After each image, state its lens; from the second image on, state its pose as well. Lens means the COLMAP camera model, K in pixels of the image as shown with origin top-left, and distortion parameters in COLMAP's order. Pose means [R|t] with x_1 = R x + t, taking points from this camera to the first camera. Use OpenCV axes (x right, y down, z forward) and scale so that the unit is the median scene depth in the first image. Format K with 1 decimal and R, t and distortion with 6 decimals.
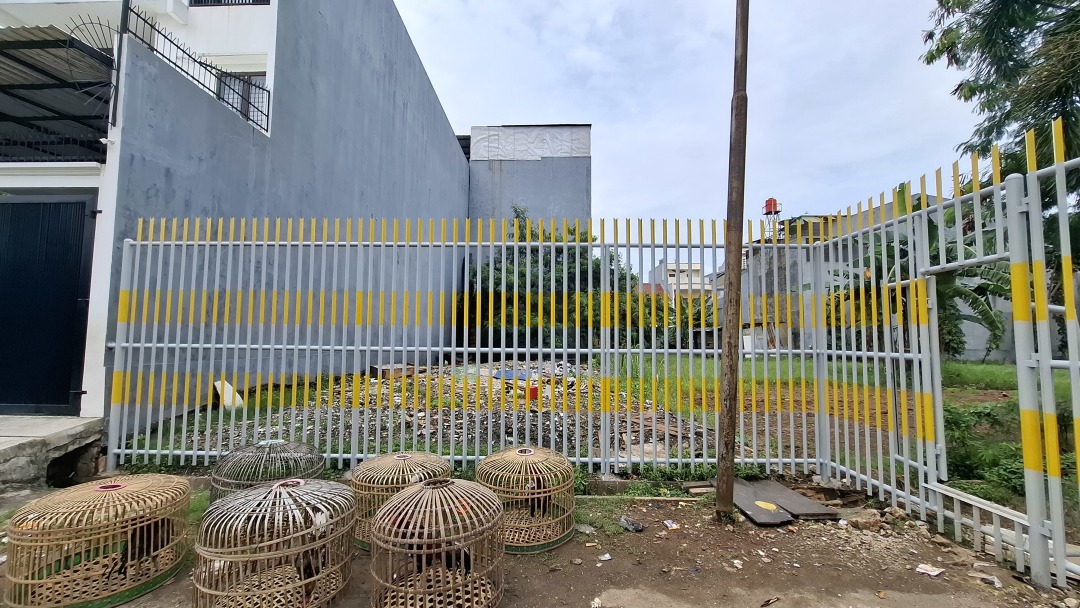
lens RADIAL K [[427.1, 0, 538.6], [0, 427.1, 313.4], [0, 0, 1]] dist [0.001259, 0.000317]
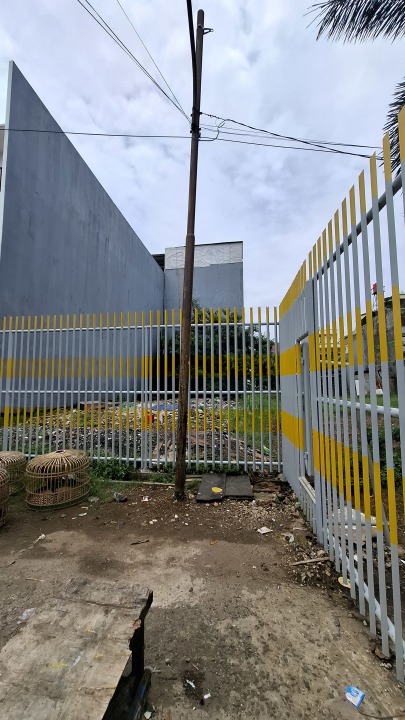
lens RADIAL K [[286.2, 0, 202.5], [0, 286.2, 360.0], [0, 0, 1]] dist [0.013859, 0.000047]
pose [[0.992042, -0.020573, -0.124215, 0.166715], [0.017754, 0.999560, -0.023761, -0.002319], [0.124649, 0.021366, 0.991971, -0.020289]]
